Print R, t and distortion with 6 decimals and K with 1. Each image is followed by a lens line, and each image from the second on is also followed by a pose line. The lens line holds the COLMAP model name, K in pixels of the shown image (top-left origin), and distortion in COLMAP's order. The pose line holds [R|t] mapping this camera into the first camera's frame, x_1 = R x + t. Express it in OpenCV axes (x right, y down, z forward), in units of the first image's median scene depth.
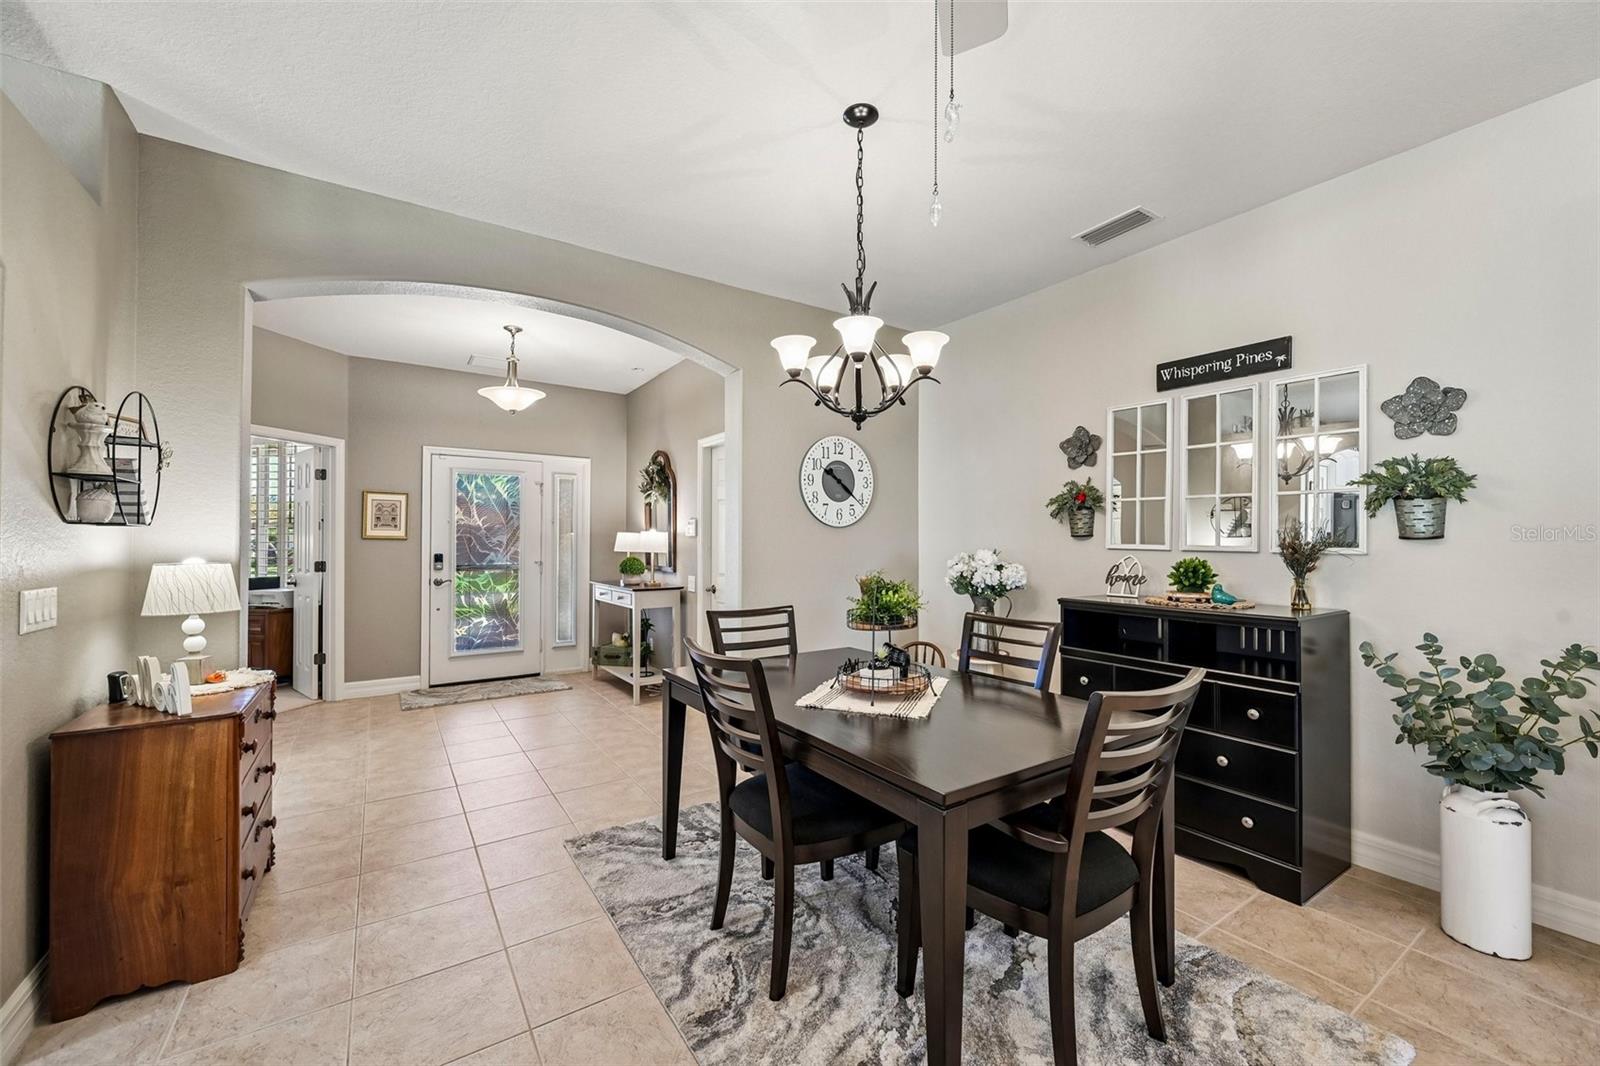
lens RADIAL K [[630.0, 0, 802.1], [0, 630.0, 538.7], [0, 0, 1]] dist [-0.001046, -0.000131]
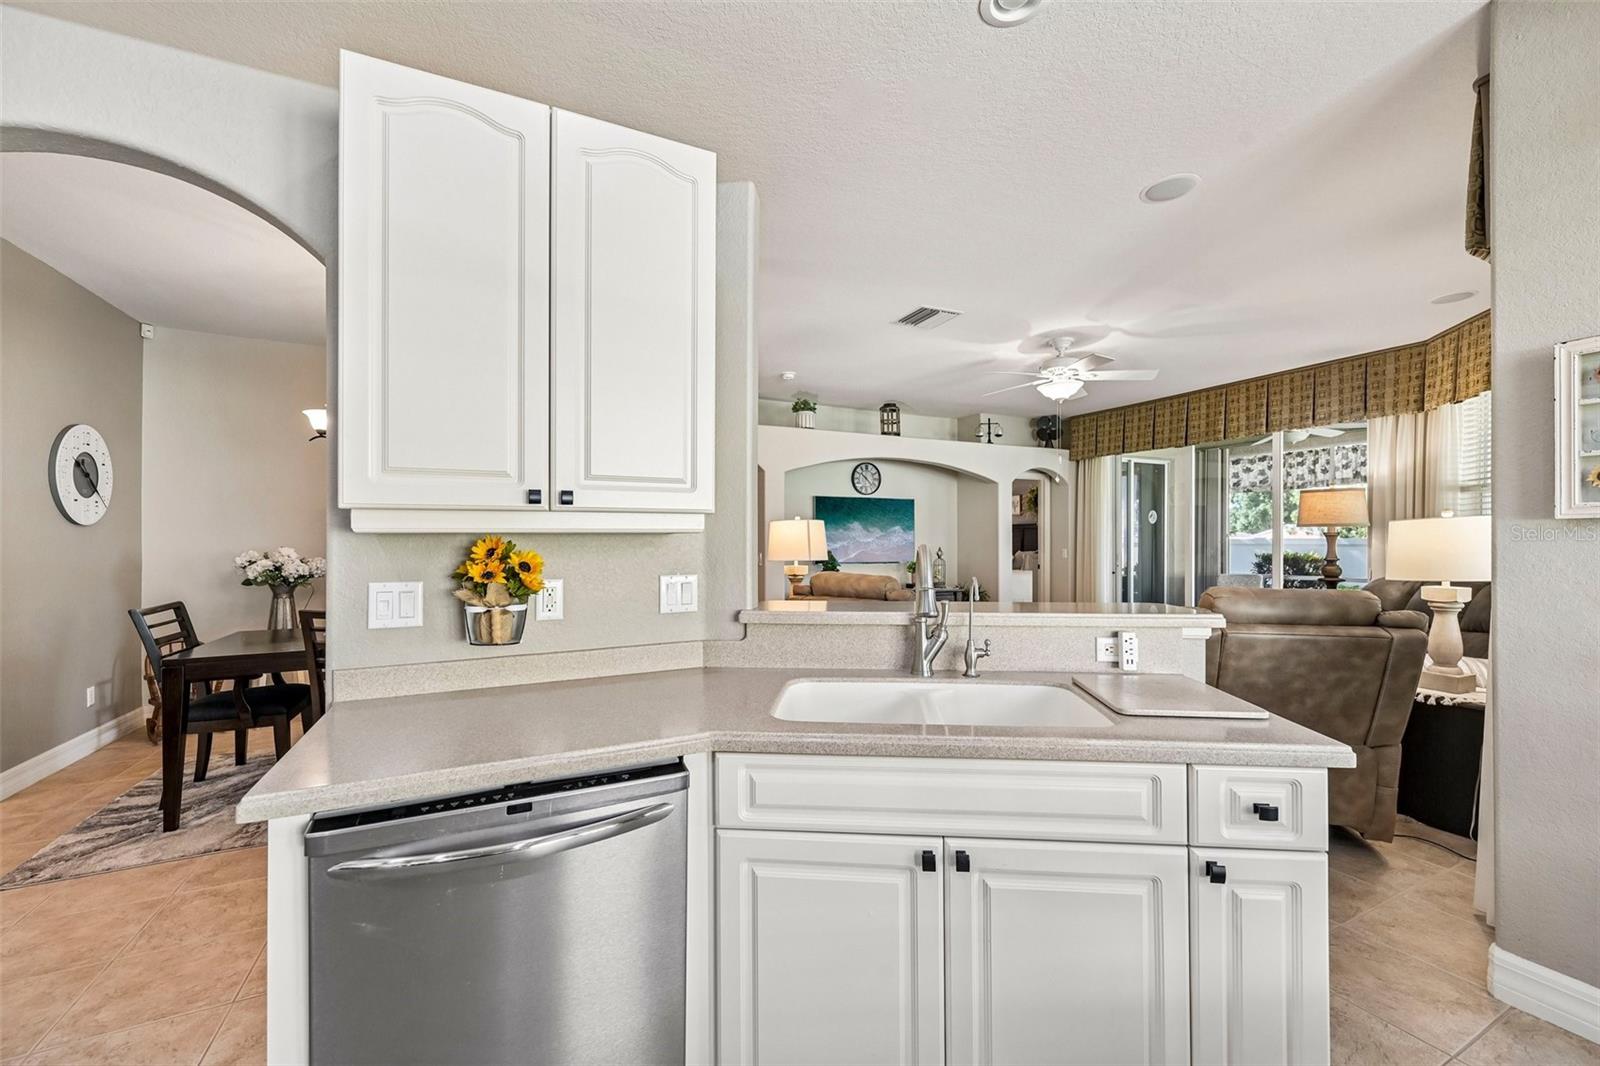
lens RADIAL K [[630.5, 0, 801.6], [0, 630.5, 534.7], [0, 0, 1]] dist [-0.000531, 0.000371]
pose [[0.135901, 0.004171, 0.990714, -0.944657], [-0.000922, 0.999991, -0.004083, -0.003693], [-0.990722, -0.000359, 0.135904, -0.190907]]
